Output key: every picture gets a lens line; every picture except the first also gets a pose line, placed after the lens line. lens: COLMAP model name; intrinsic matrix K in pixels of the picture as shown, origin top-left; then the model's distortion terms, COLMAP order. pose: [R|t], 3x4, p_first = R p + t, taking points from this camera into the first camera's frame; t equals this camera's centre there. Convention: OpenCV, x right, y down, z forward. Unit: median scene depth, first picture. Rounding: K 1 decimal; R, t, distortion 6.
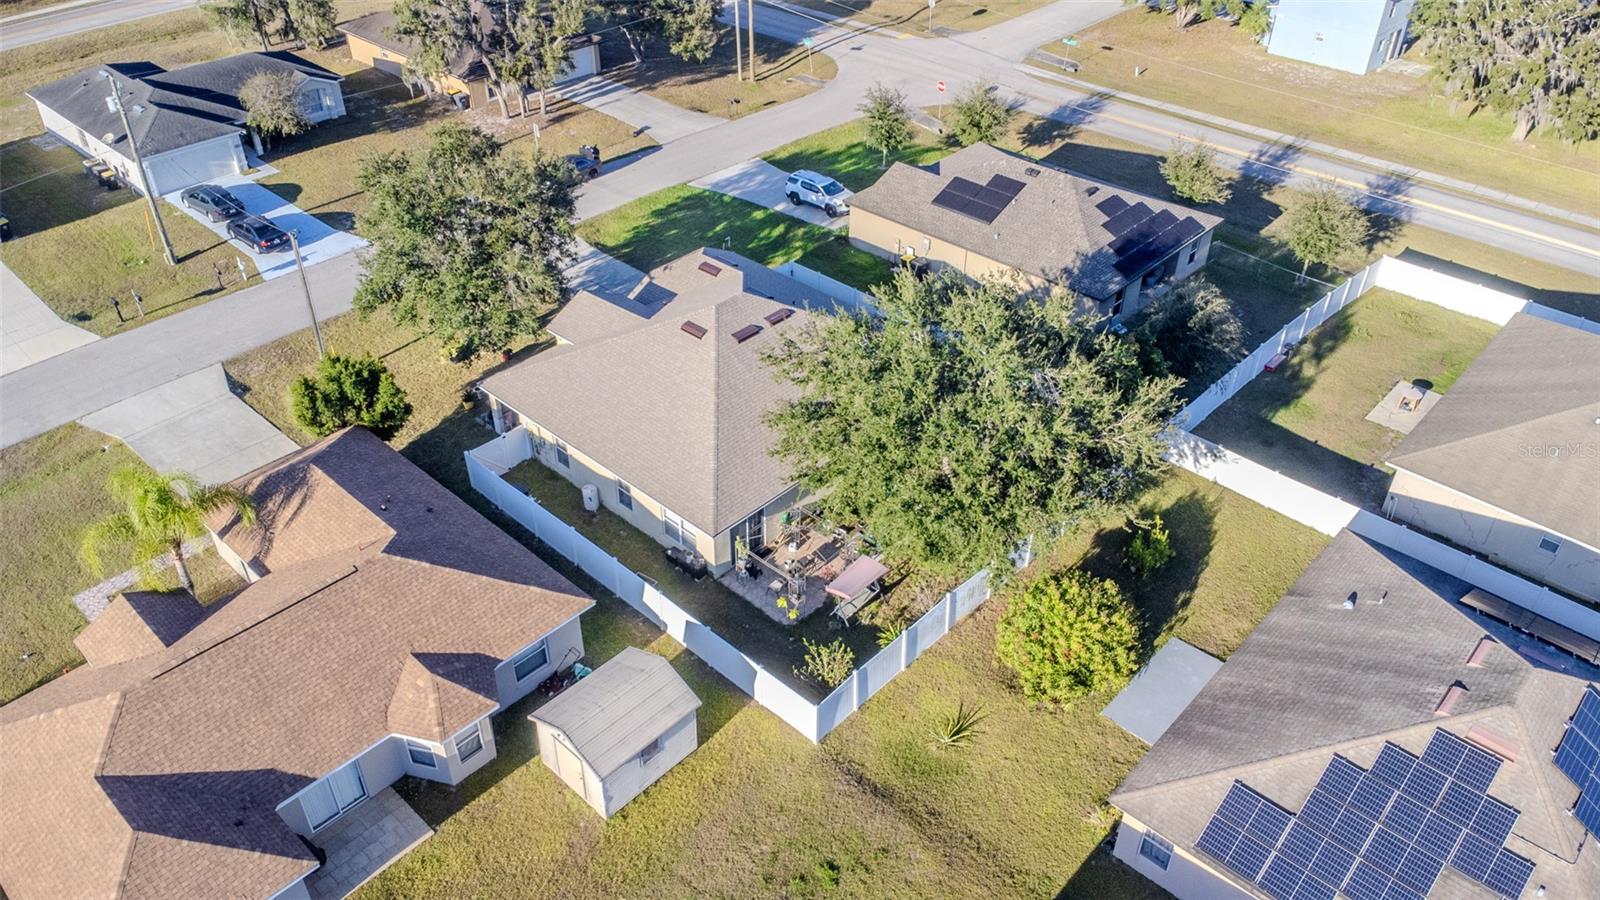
lens RADIAL K [[1171.6, 0, 796.7], [0, 1171.6, 453.0], [0, 0, 1]] dist [0.001822, -0.003133]
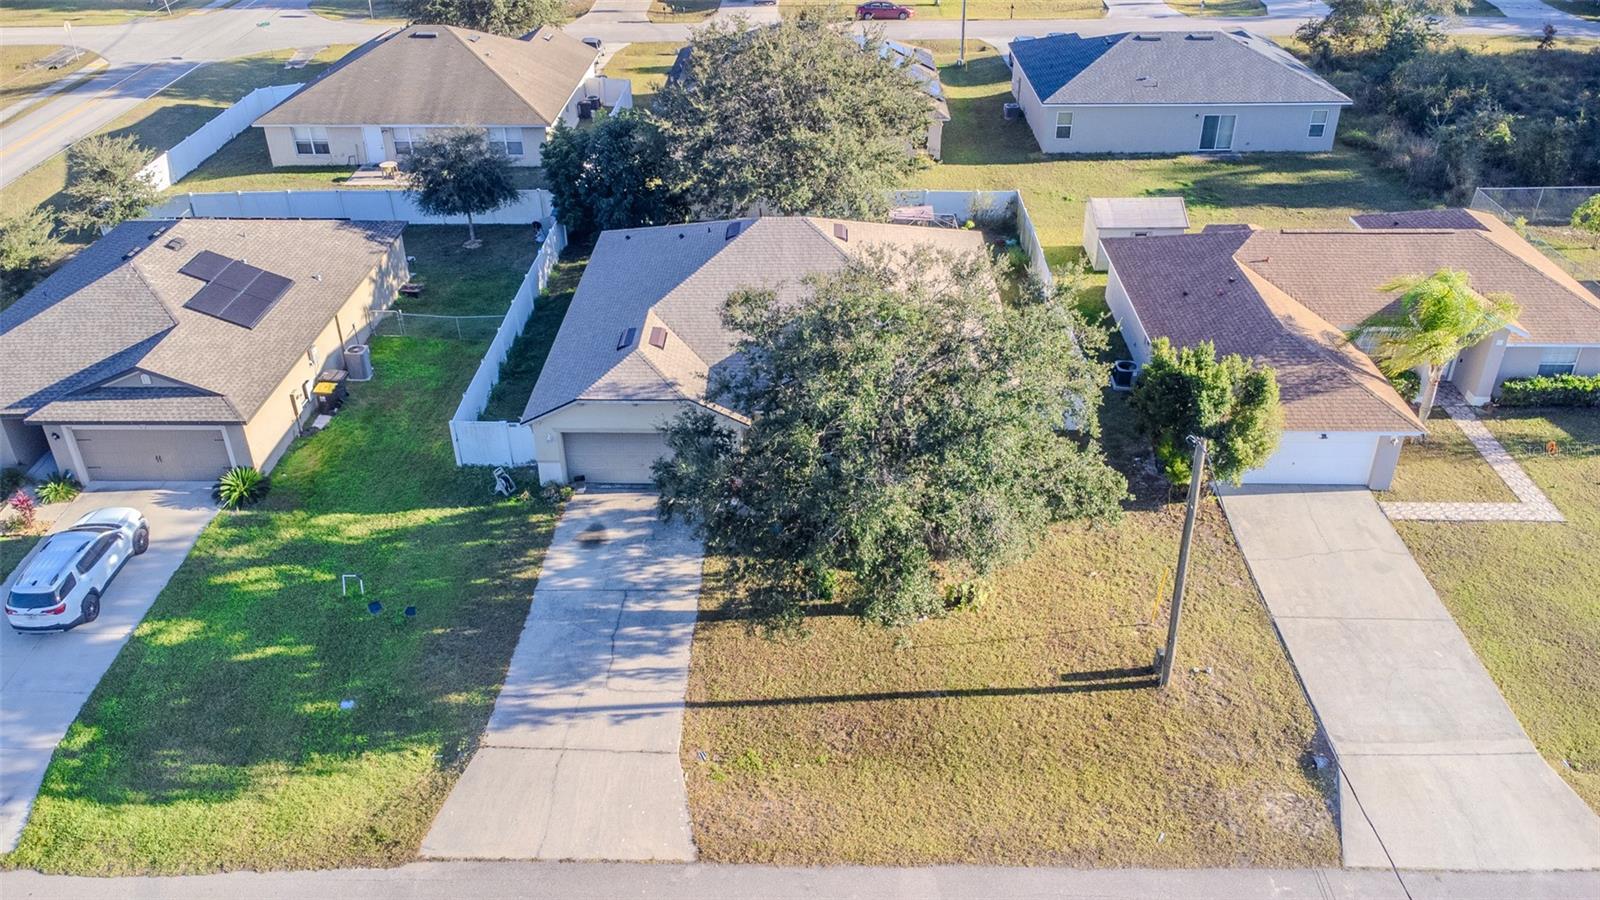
lens RADIAL K [[1133.8, 0, 810.9], [0, 1133.8, 385.9], [0, 0, 1]] dist [0.000283, -0.003802]
pose [[-0.659366, -0.397491, 0.638152, -0.501940], [0.438907, 0.485635, 0.755989, -0.540007], [-0.610408, 0.778563, -0.145749, 0.938073]]
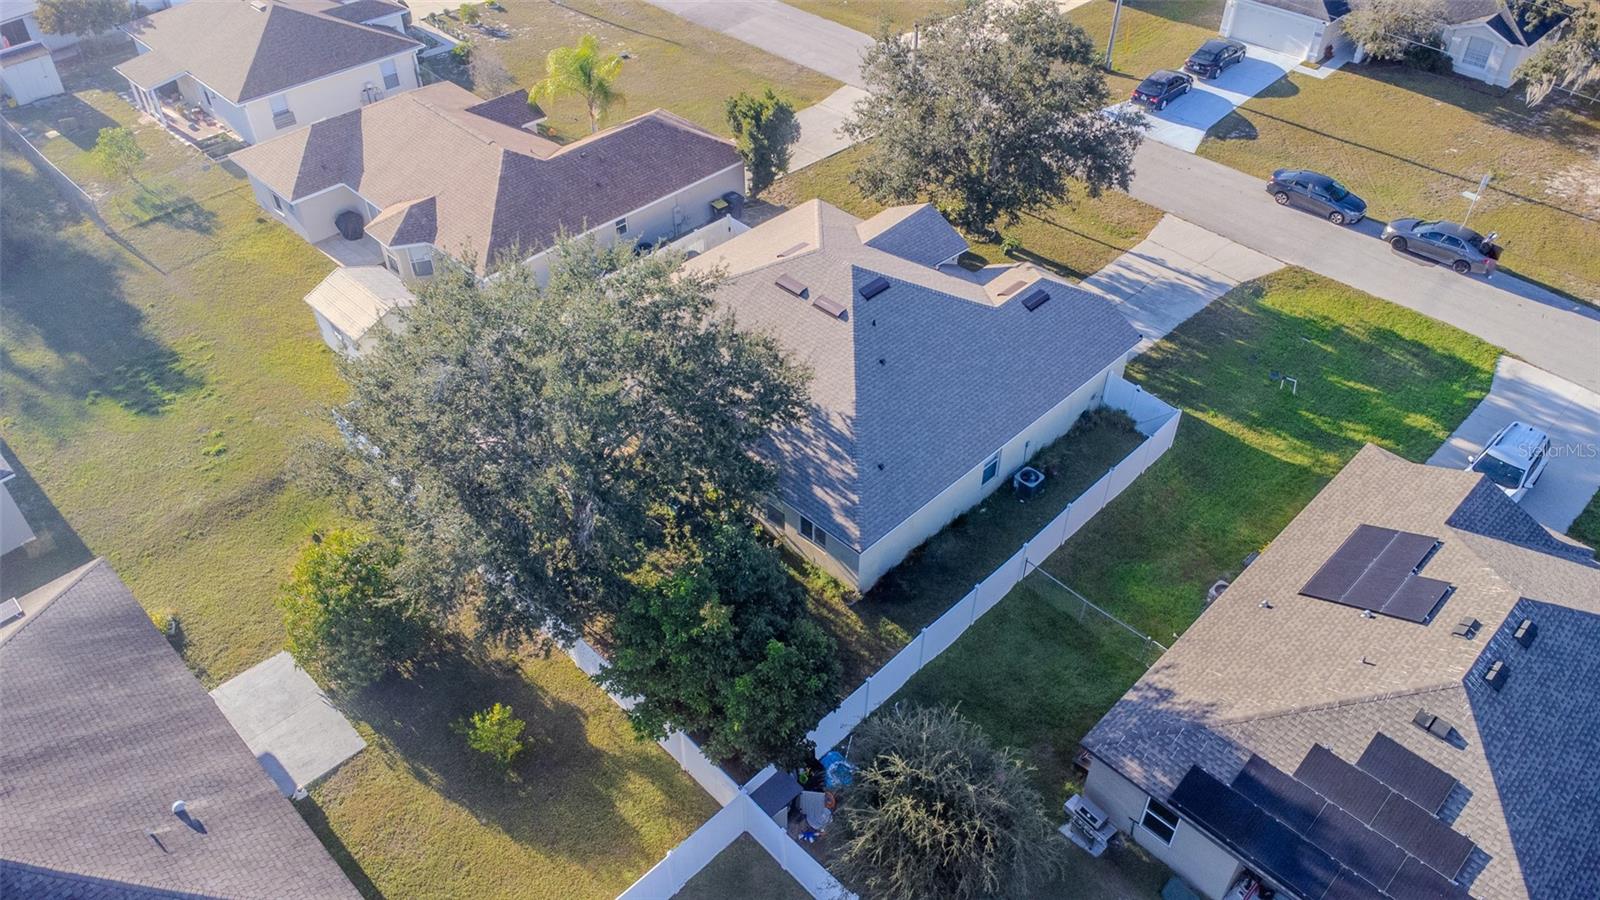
lens RADIAL K [[1171.6, 0, 796.7], [0, 1171.6, 453.0], [0, 0, 1]] dist [0.001822, -0.003133]
pose [[-0.041418, 0.650965, -0.757977, 0.526486], [-0.585699, 0.598795, 0.546261, -0.382327], [0.809470, 0.466571, 0.356469, 0.576071]]
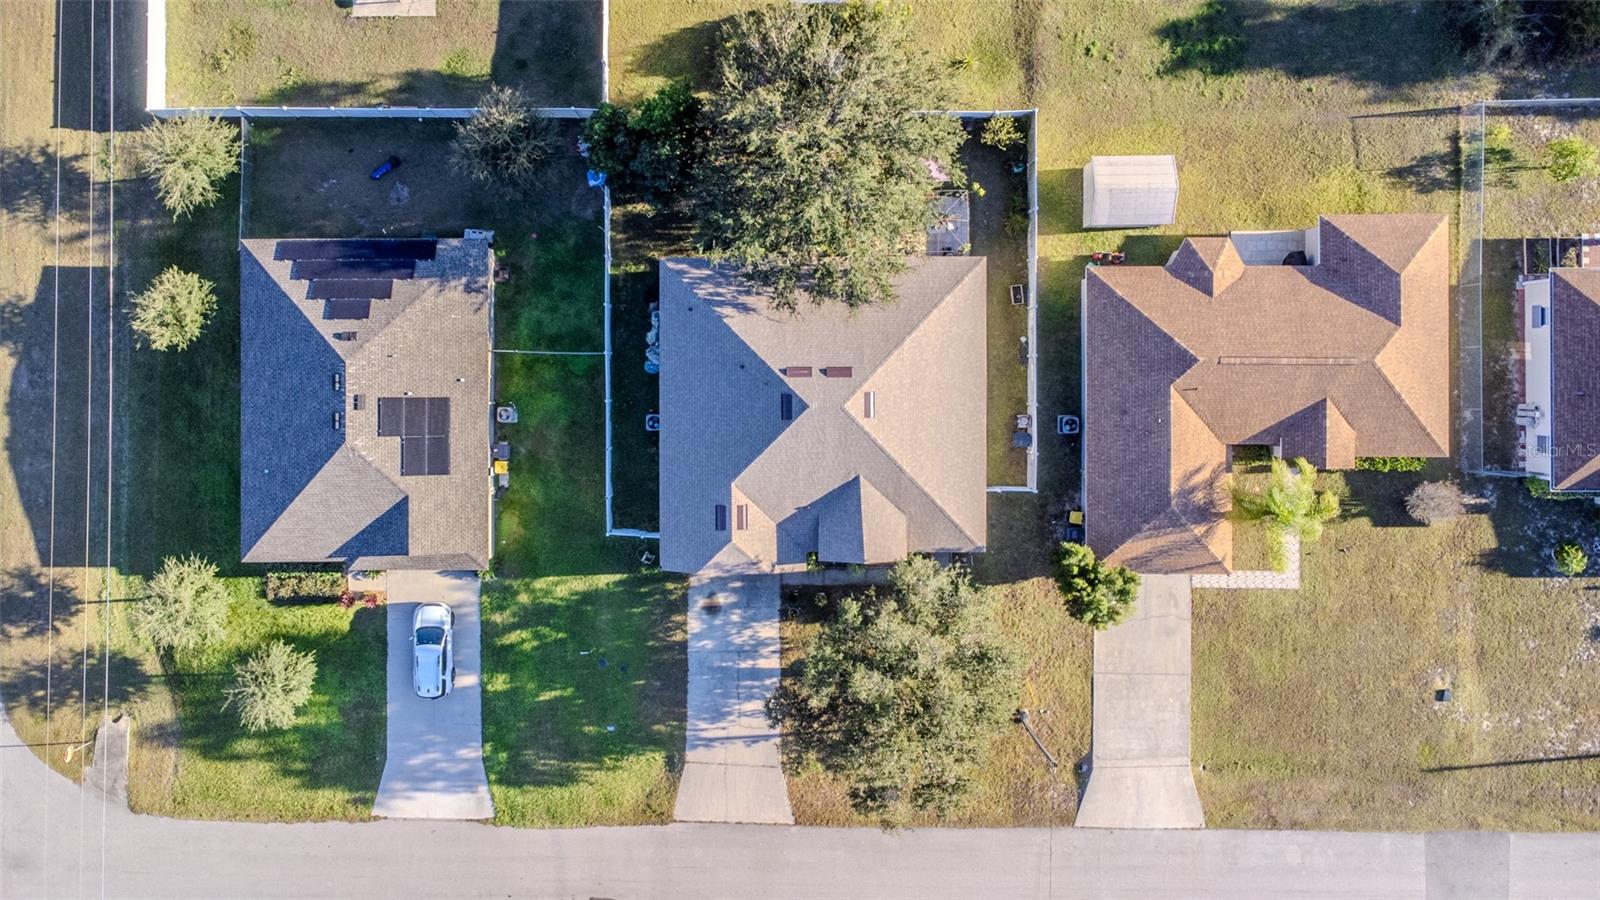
lens RADIAL K [[1201.4, 0, 698.4], [0, 1201.4, 363.1], [0, 0, 1]] dist [-0.002059, -0.008631]
pose [[-0.680679, -0.732328, 0.019269, 0.027616], [0.456833, -0.403757, 0.792644, -0.840462], [-0.572695, 0.548339, 0.609381, 0.269096]]
